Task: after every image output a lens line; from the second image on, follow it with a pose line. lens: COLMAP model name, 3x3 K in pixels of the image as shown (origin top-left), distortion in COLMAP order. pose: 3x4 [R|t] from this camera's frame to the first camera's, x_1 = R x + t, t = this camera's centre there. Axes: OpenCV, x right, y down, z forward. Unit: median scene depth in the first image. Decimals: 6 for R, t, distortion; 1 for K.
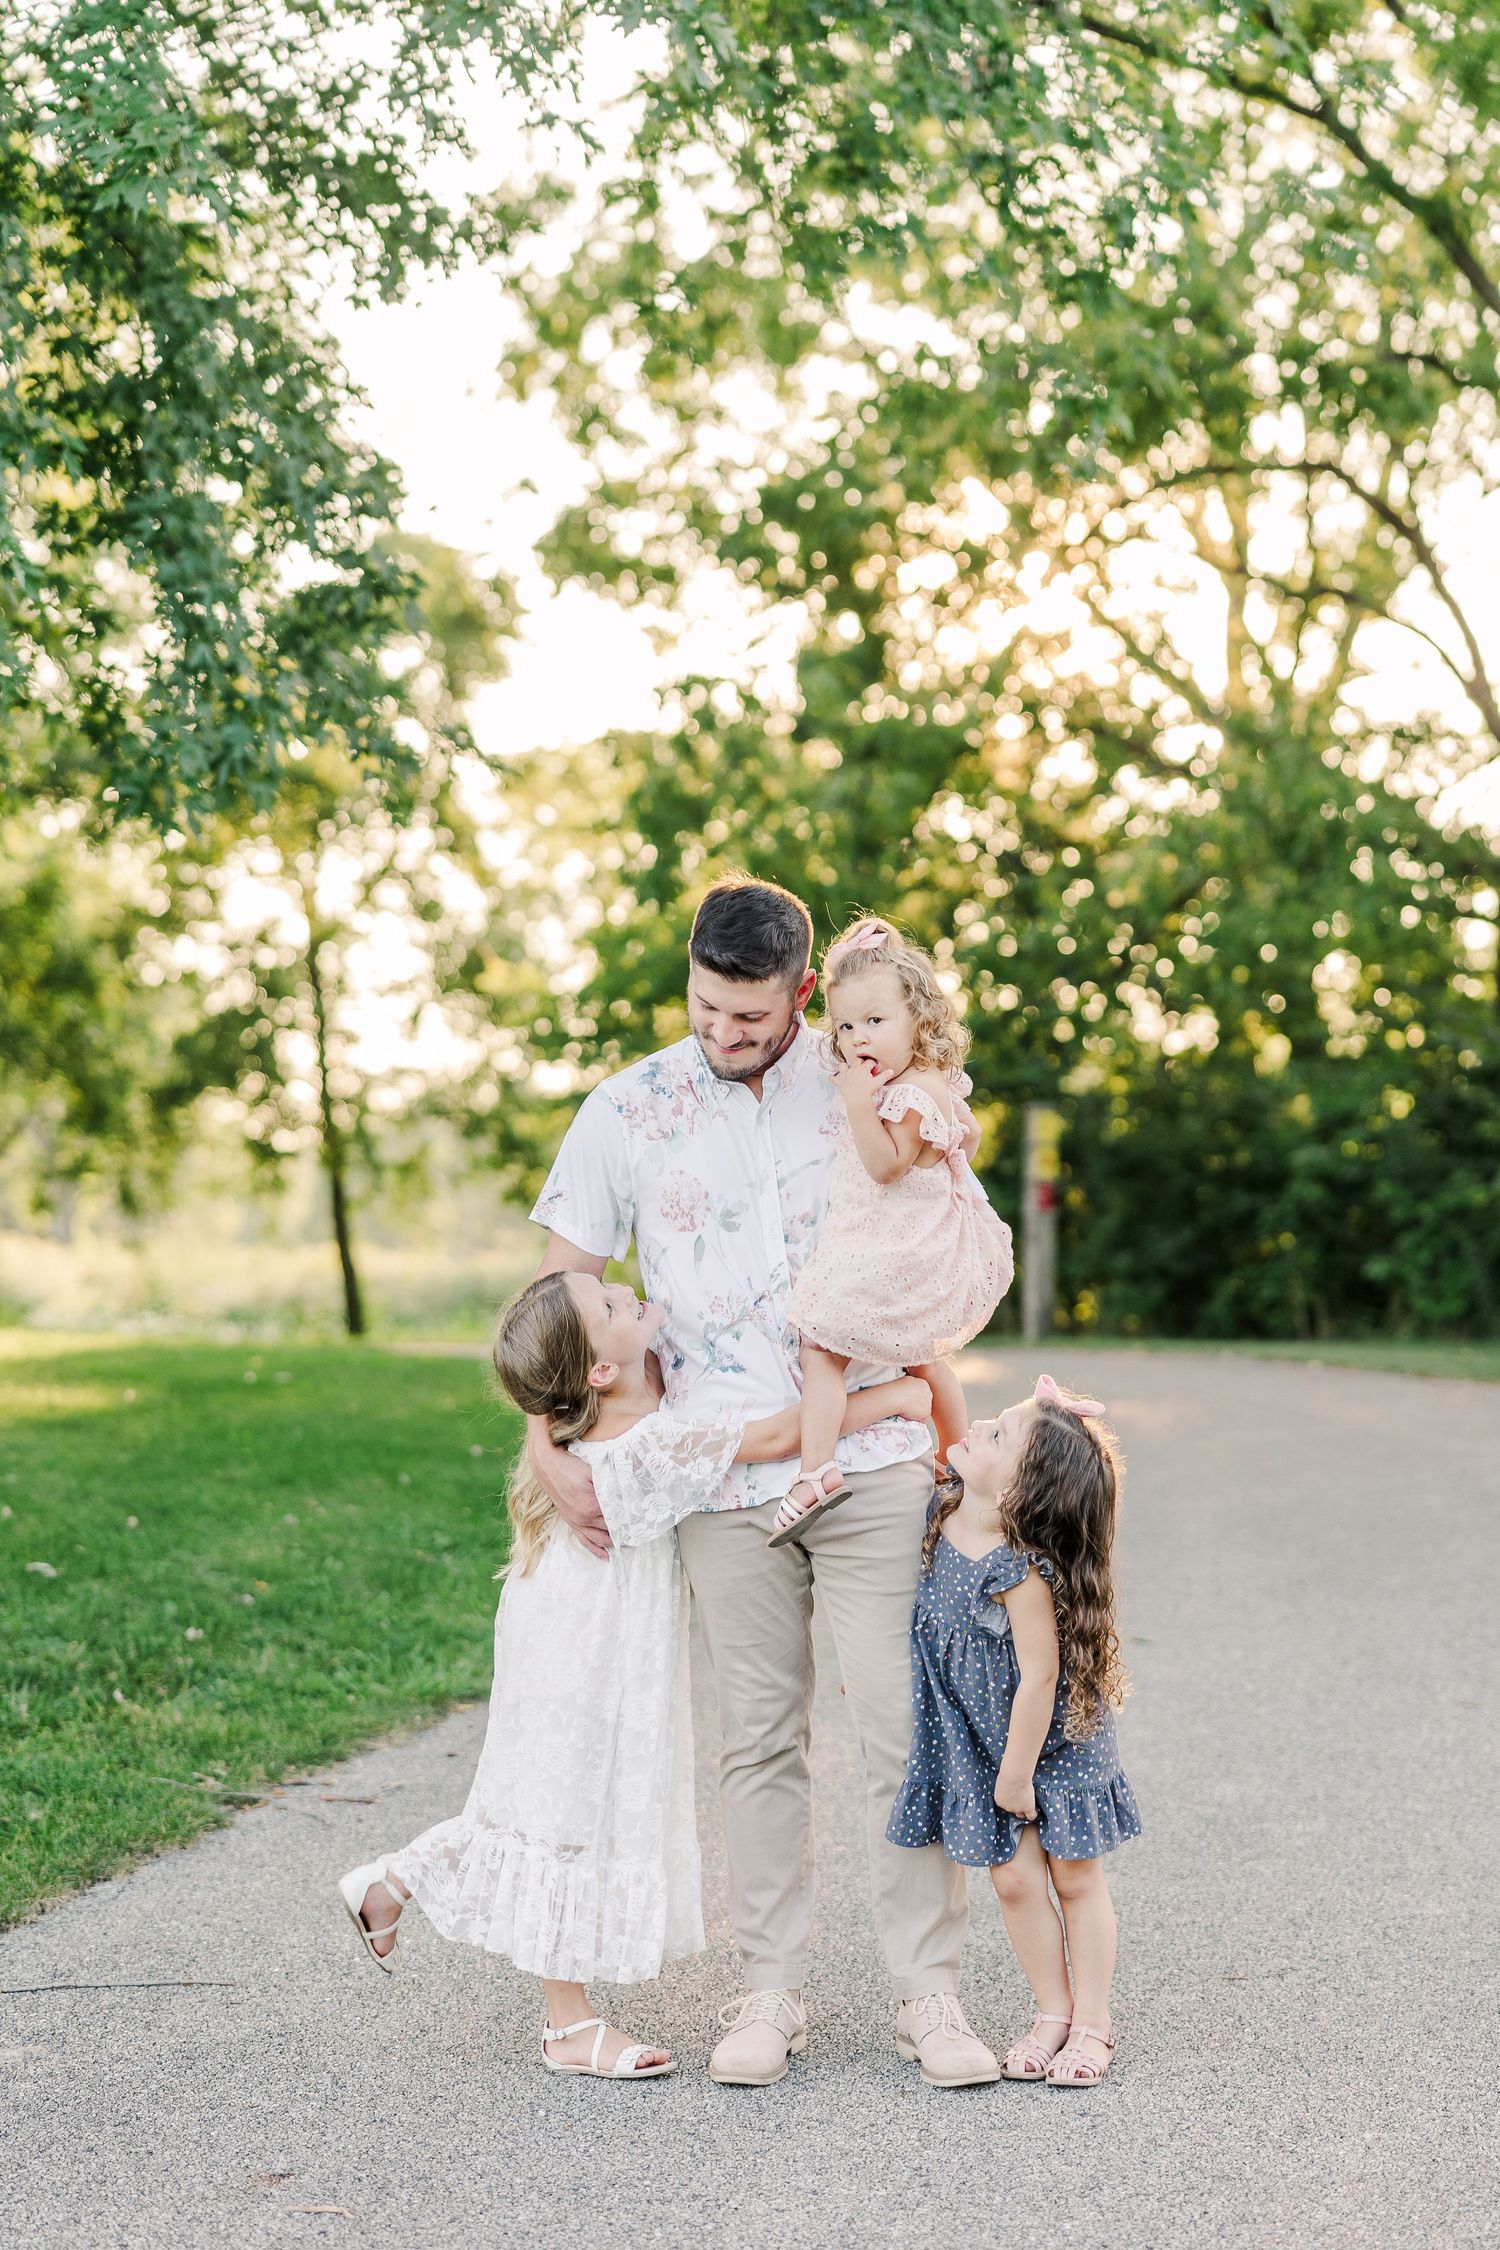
lens RADIAL K [[4625.7, 0, 762.1], [0, 4625.7, 1363.6], [0, 0, 1]] dist [-0.014983, 0.015945]
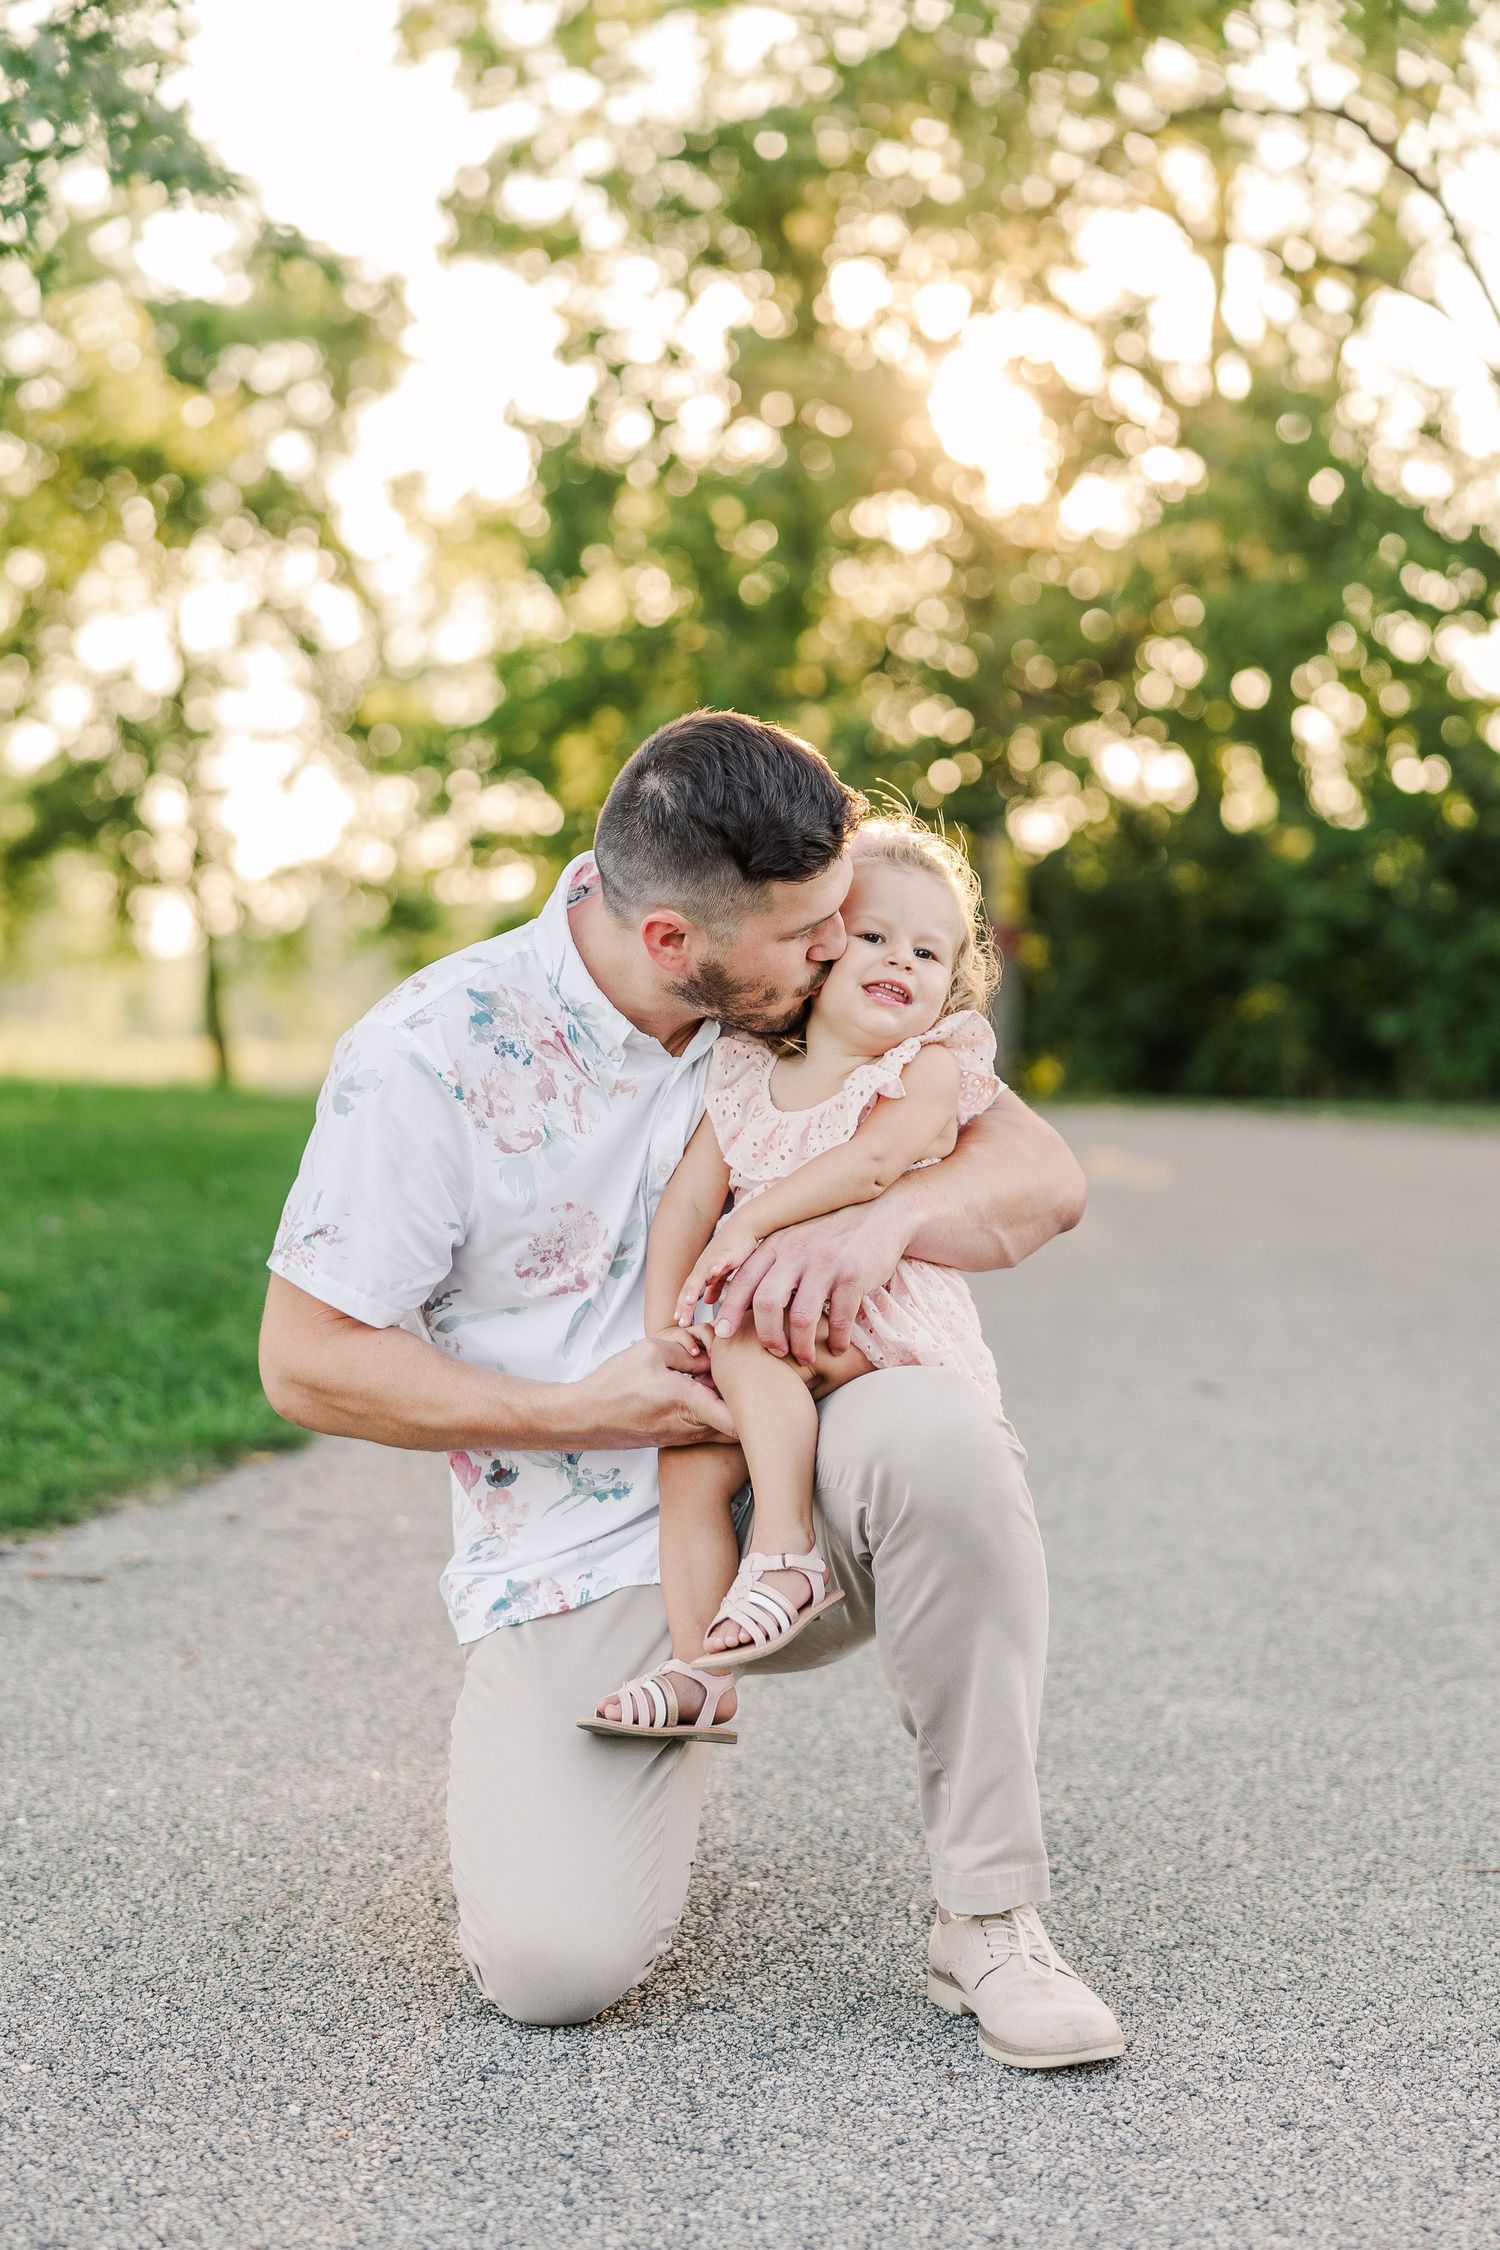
lens RADIAL K [[4625.7, 0, 762.1], [0, 4625.7, 1363.6], [0, 0, 1]] dist [-0.014983, 0.015945]
pose [[0.999679, 0.013882, 0.021202, -0.001543], [-0.014561, 0.999375, 0.032199, 0.016659], [-0.020741, -0.032497, 0.999257, 0.136752]]
